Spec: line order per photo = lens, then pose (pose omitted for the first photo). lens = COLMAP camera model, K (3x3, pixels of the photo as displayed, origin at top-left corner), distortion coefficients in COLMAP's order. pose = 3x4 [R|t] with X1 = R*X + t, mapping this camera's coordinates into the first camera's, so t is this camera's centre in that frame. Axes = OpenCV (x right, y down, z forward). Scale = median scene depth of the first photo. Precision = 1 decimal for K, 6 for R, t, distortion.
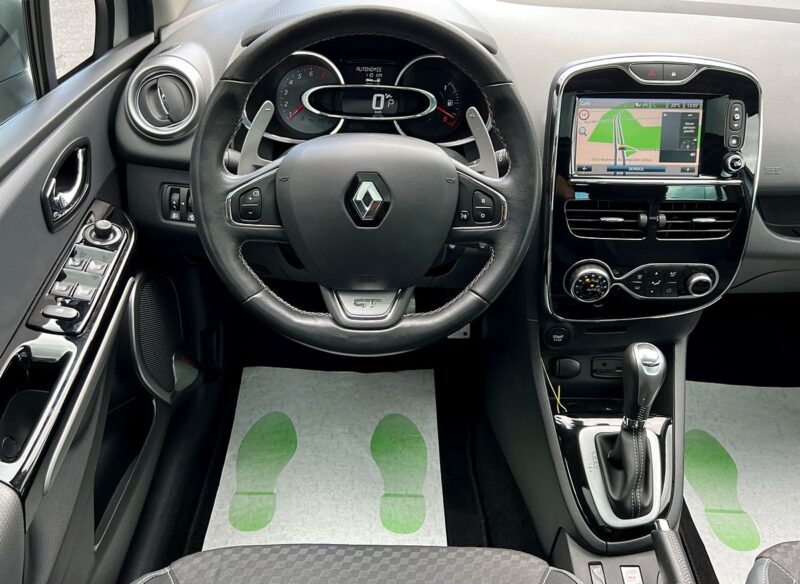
lens RADIAL K [[752.4, 0, 399.8], [0, 752.4, 273.6], [0, 0, 1]] dist [0.100888, -0.199881]
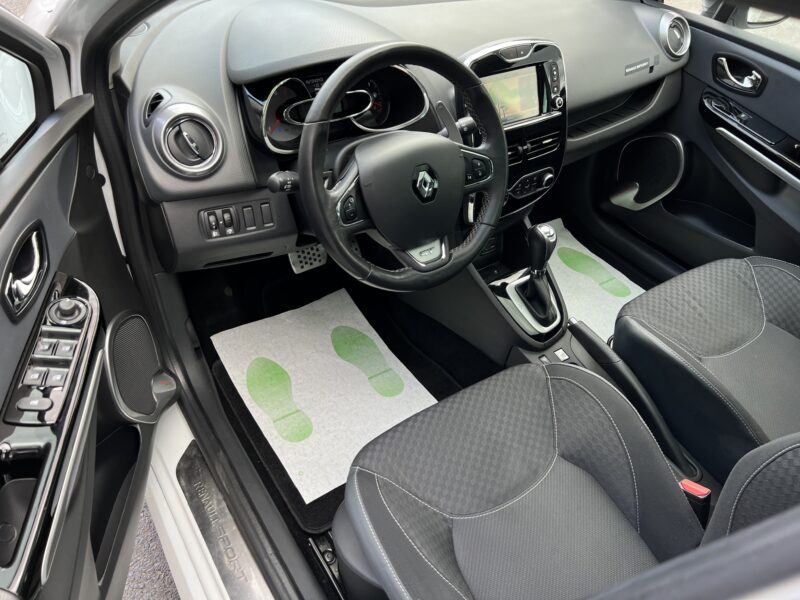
lens RADIAL K [[600.3, 0, 400.0], [0, 600.3, 300.0], [0, 0, 1]] dist [0.103091, -0.114733]
pose [[0.832294, -0.341615, 0.436561, -0.547215], [0.253170, 0.934861, 0.248877, -0.154241], [-0.493144, -0.096614, 0.864566, -0.008109]]
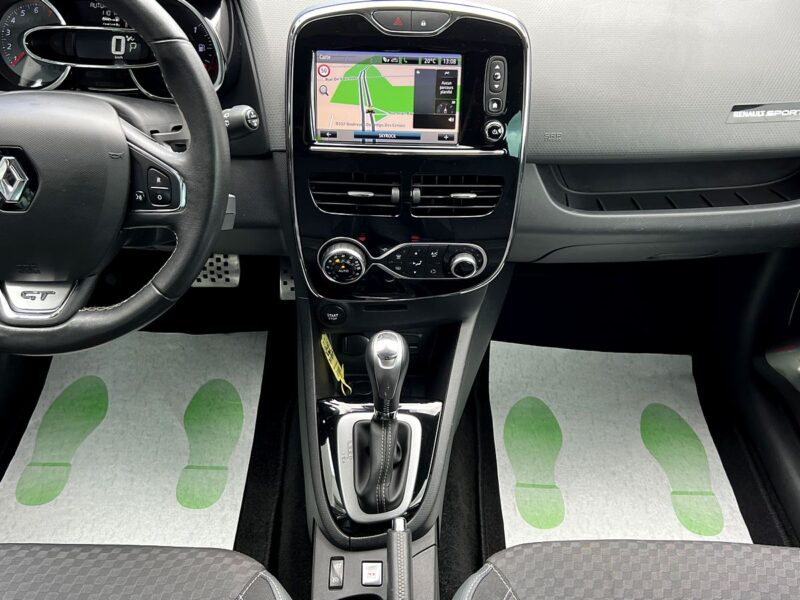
lens RADIAL K [[753.1, 0, 401.0], [0, 753.1, 307.1], [0, 0, 1]] dist [0.062315, -0.070143]
pose [[0.999946, 0.010434, 0.000237, 0.323965], [-0.010350, 0.988416, 0.151418, -0.073259], [0.001346, -0.151412, 0.988470, 0.106607]]
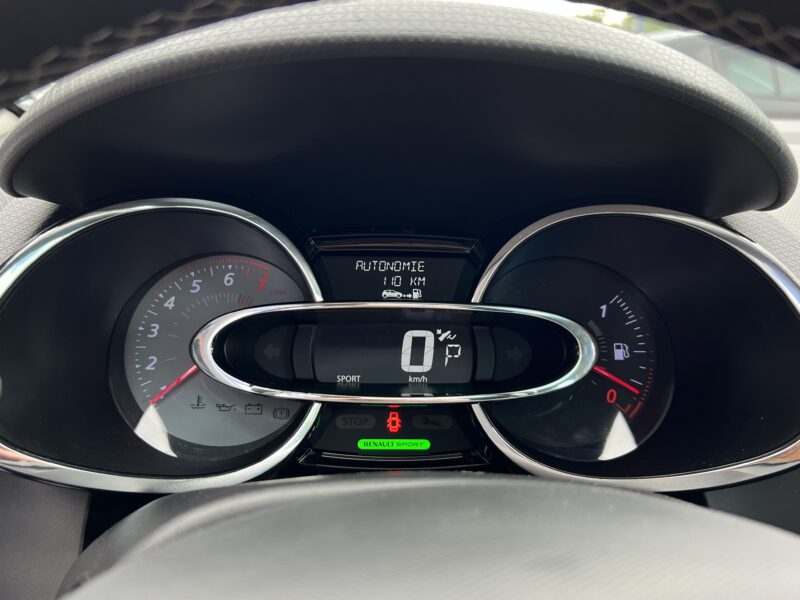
lens RADIAL K [[819.7, 0, 400.0], [0, 819.7, 300.0], [0, 0, 1]] dist [0.118349, -0.001246]
pose [[0.999318, -0.014732, 0.033853, -0.054115], [0.023948, 0.956519, -0.290684, -0.151460], [-0.028098, 0.291297, 0.956220, 0.683177]]
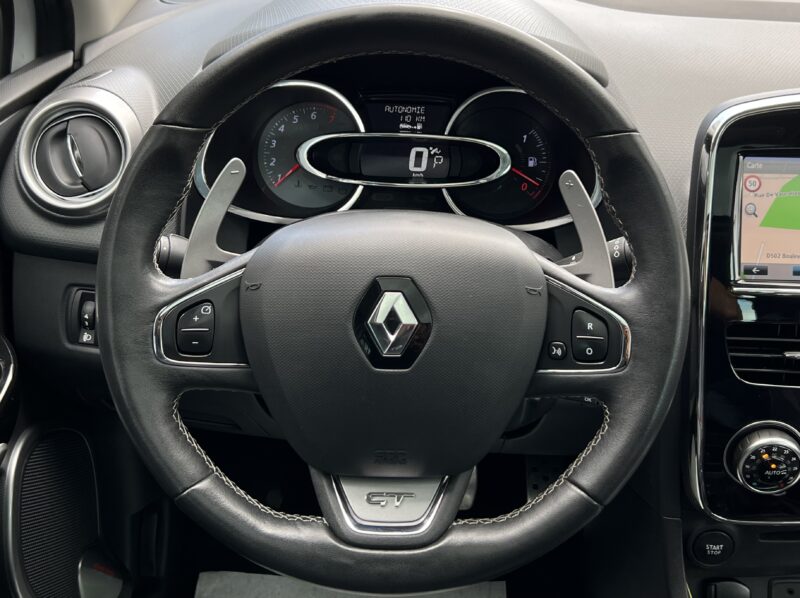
lens RADIAL K [[1067.1, 0, 431.8], [0, 1067.1, 266.2], [0, 0, 1]] dist [0.161269, -0.455581]
pose [[0.999623, 0.010382, -0.025411, 0.006789], [-0.013361, 0.992685, -0.119990, -0.034334], [0.023980, 0.120284, 0.992450, 0.135133]]
